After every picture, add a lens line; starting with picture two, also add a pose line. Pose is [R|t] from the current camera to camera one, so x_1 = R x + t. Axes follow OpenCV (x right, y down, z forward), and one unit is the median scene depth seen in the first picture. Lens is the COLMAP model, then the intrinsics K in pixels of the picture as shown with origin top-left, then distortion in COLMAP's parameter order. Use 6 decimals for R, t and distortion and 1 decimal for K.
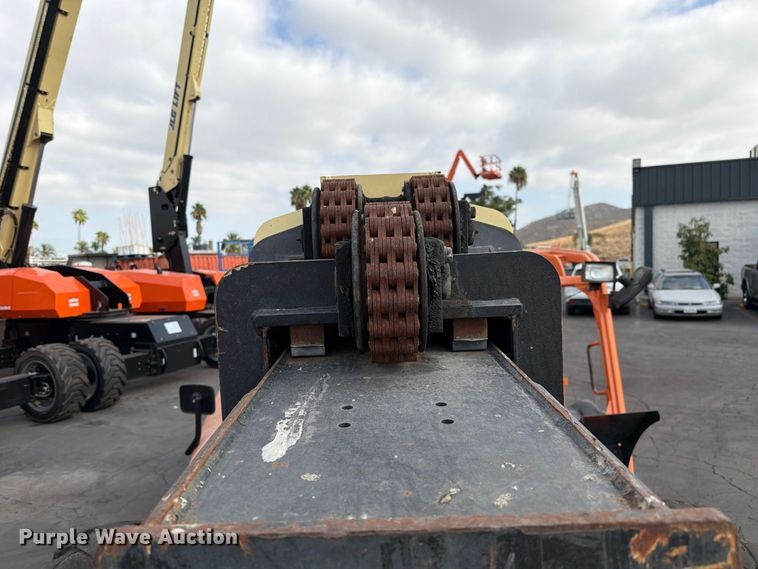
lens RADIAL K [[540.2, 0, 379.0], [0, 540.2, 284.5], [0, 0, 1]] dist [0.004230, -0.024888]
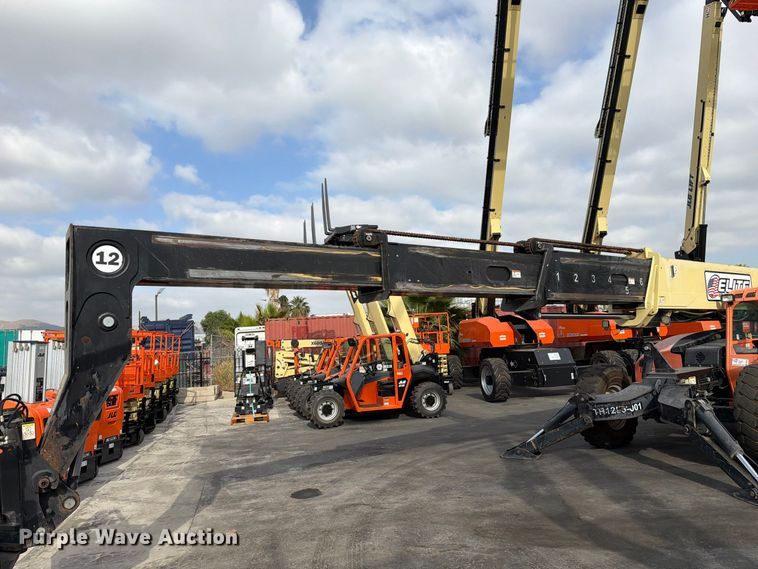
lens RADIAL K [[534.9, 0, 379.0], [0, 534.9, 284.5], [0, 0, 1]] dist [0.075542, -0.104151]
pose [[0.561820, -0.075724, -0.823787, 0.285177], [0.000871, 0.995855, -0.090946, 0.029362], [0.827259, 0.050378, 0.559557, -0.400687]]
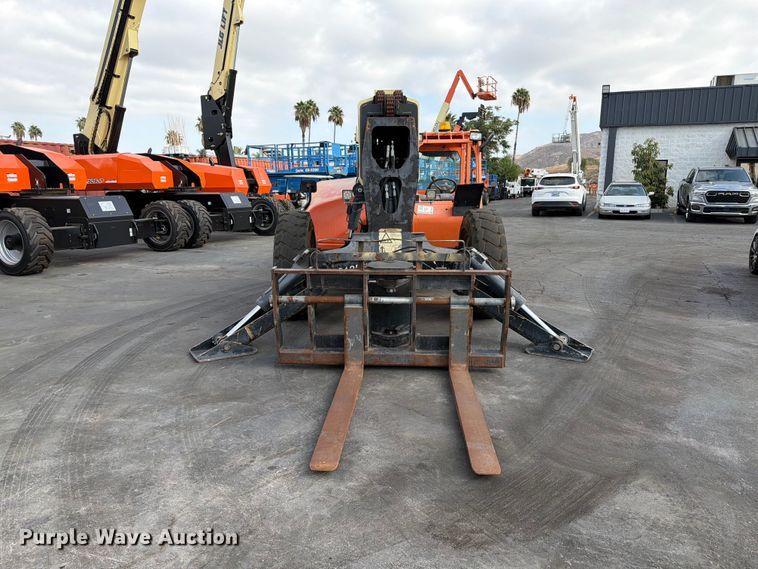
lens RADIAL K [[531.9, 0, 379.0], [0, 531.9, 284.5], [0, 0, 1]] dist [0.002459, -0.003214]
pose [[0.999427, 0.033508, 0.004697, -0.004401], [-0.033834, 0.988636, 0.146471, 0.058880], [0.000264, -0.146546, 0.989204, -0.286959]]
